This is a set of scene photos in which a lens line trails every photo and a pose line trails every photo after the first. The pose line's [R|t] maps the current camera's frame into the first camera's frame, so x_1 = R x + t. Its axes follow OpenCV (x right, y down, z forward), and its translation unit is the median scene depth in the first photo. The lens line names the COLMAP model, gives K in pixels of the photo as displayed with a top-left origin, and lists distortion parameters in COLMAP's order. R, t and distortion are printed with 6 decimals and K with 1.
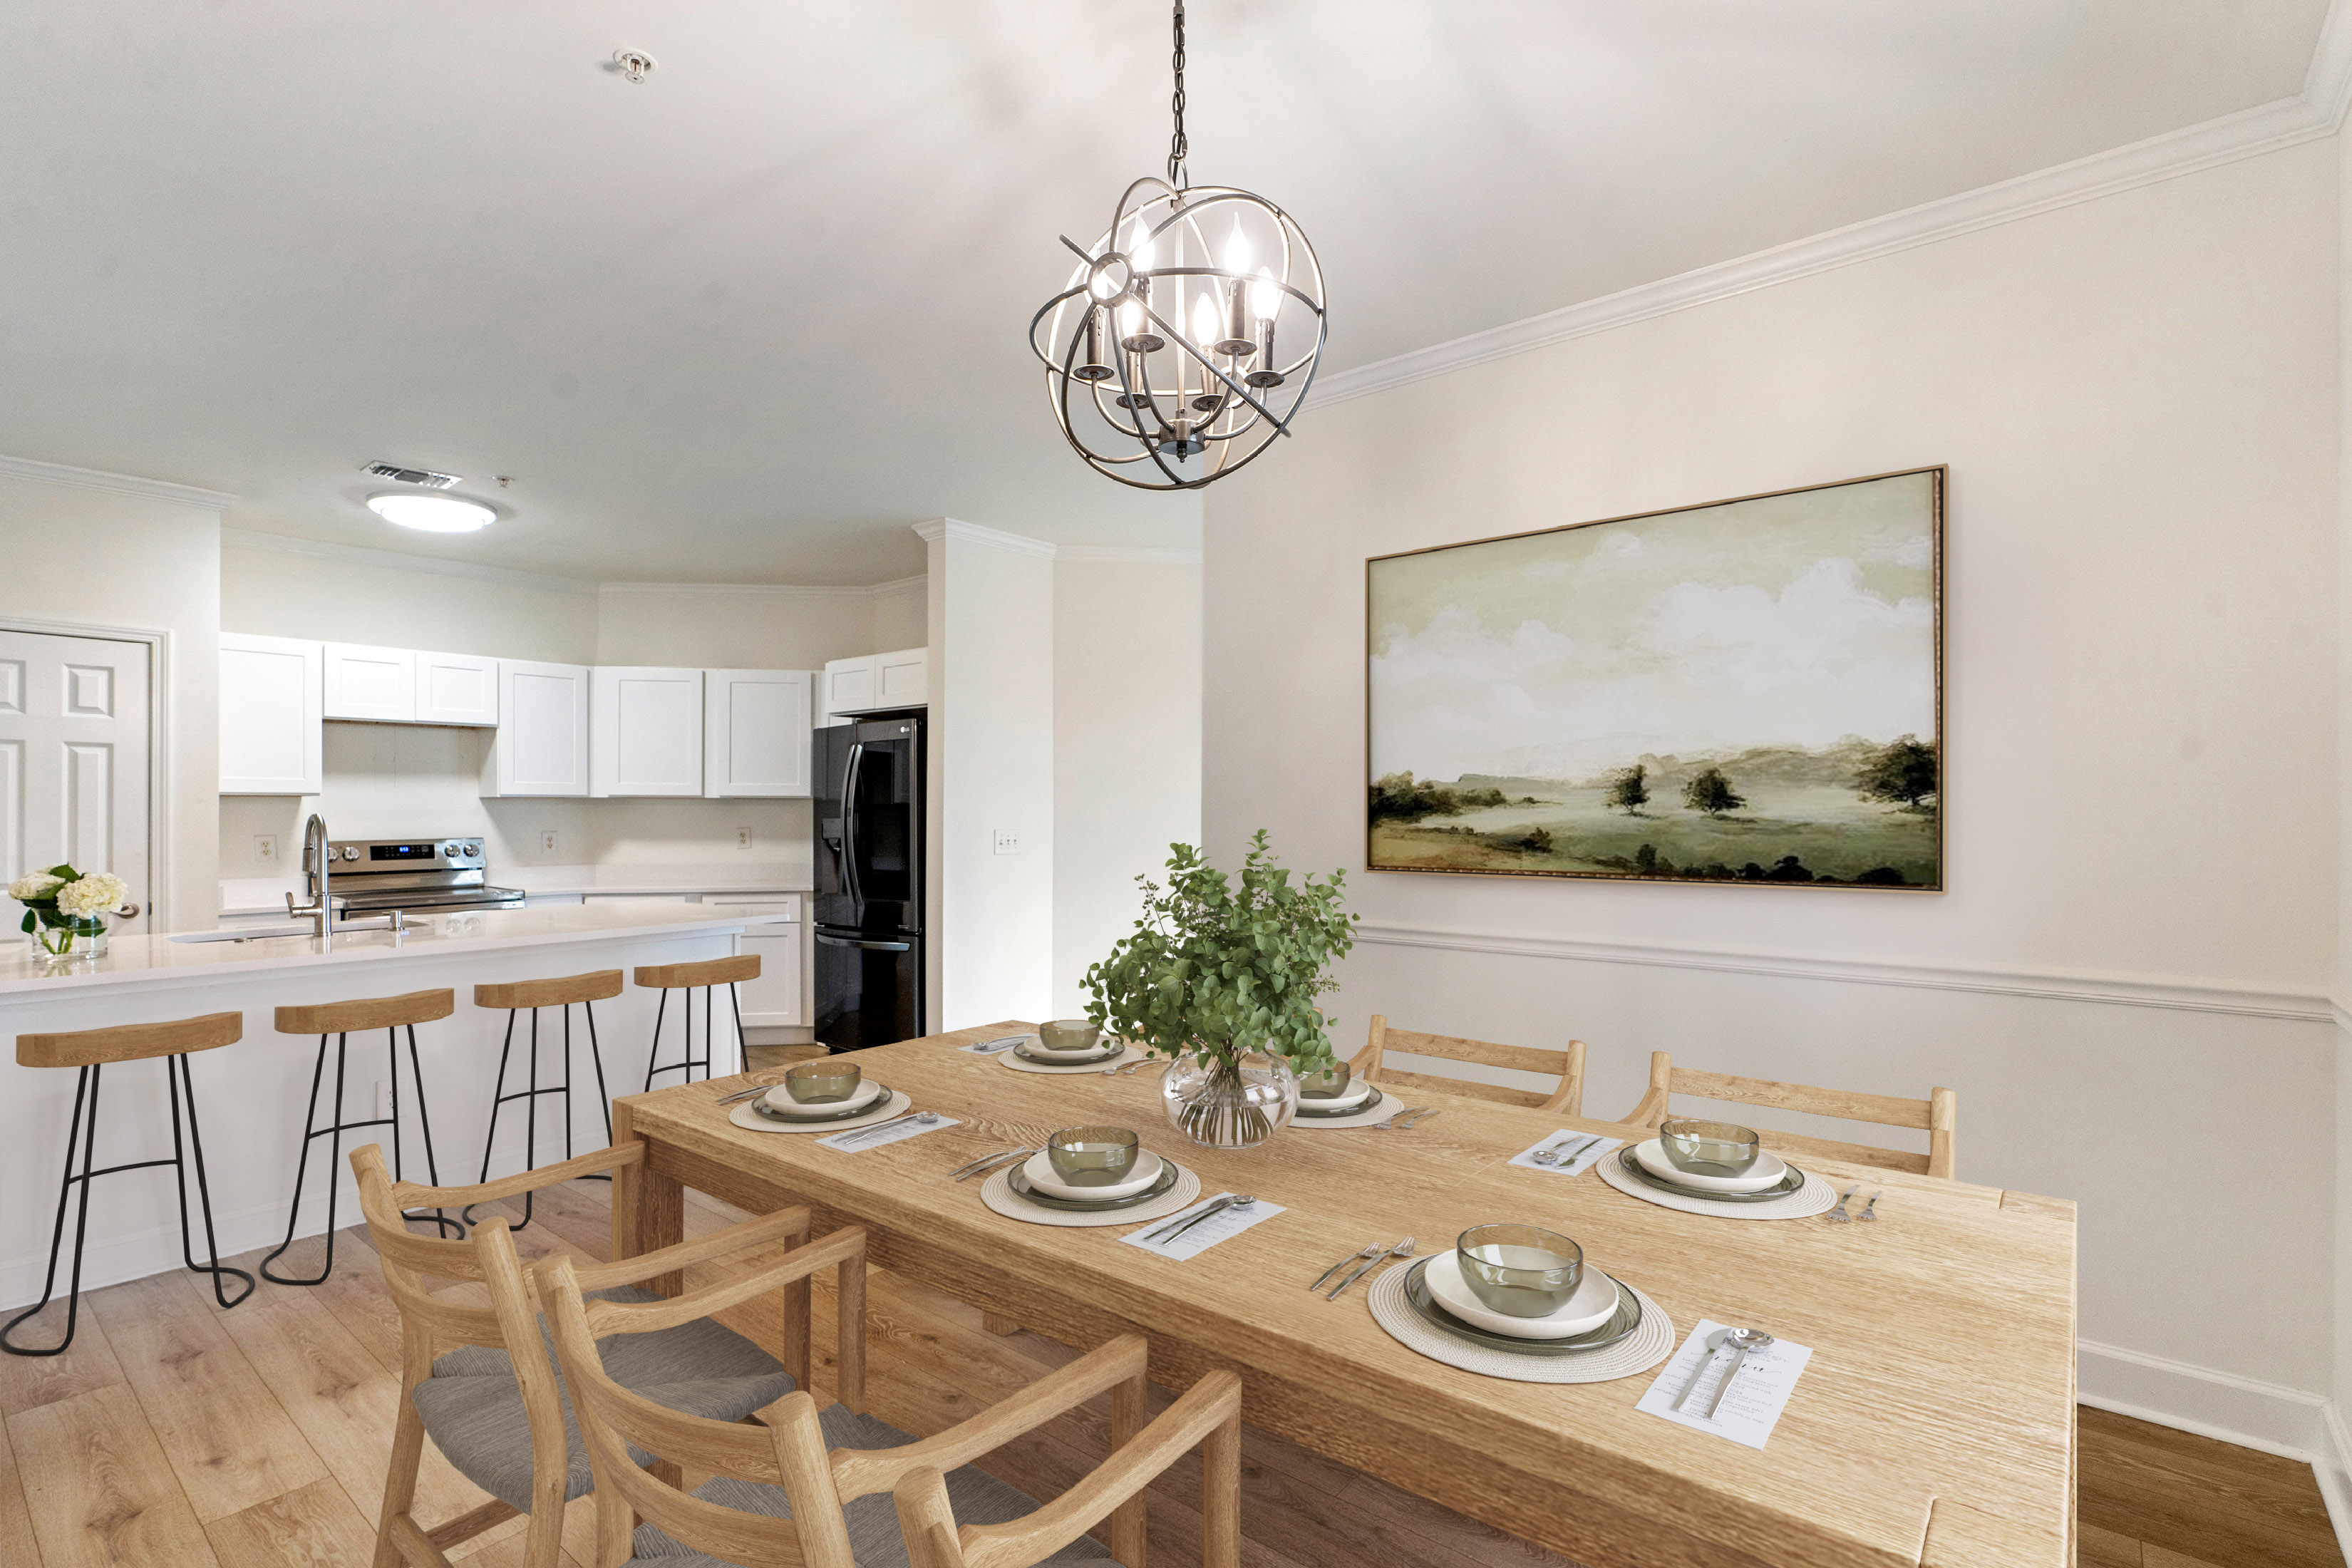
lens RADIAL K [[1101.7, 0, 1173.9], [0, 1101.7, 801.2], [0, 0, 1]] dist [-0.001824, -0.000129]
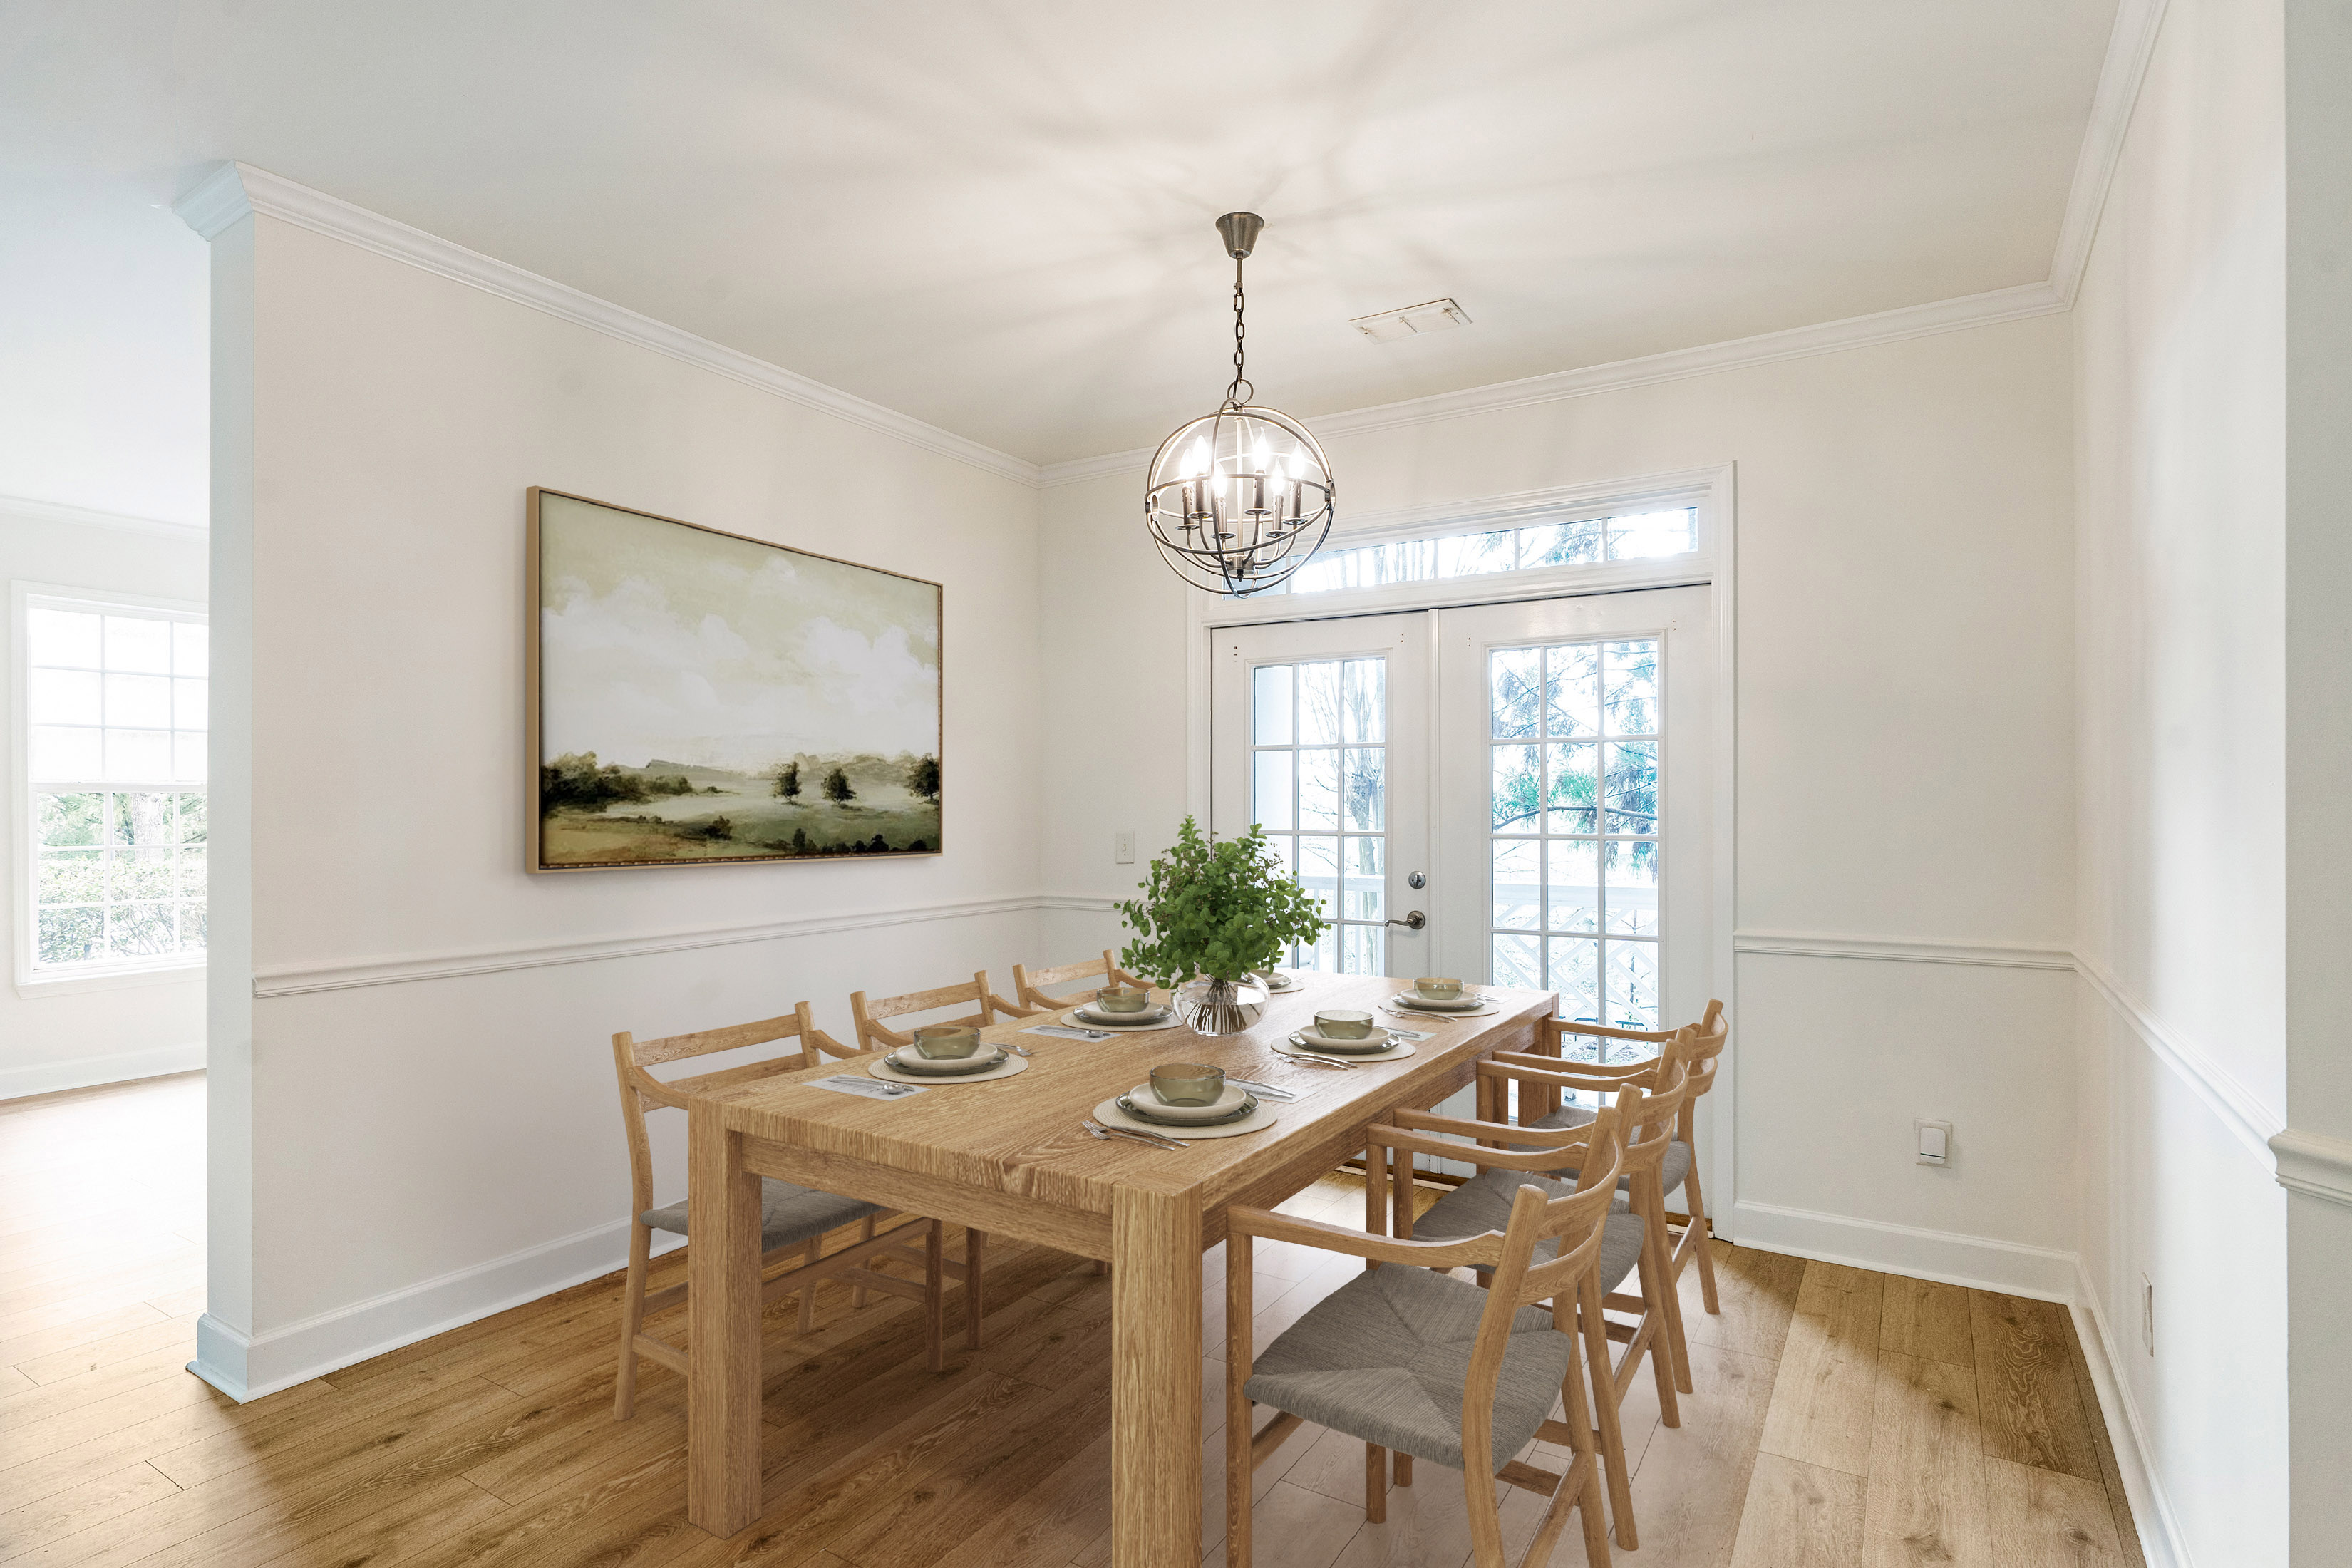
lens RADIAL K [[1188.5, 0, 1174.4], [0, 1188.5, 793.7], [0, 0, 1]] dist [0.000890, 0.000023]
pose [[-0.127626, 0.010853, 0.991763, -0.870244], [-0.018978, 0.999730, -0.013383, 0.010426], [-0.991641, -0.020530, -0.127386, 0.740548]]
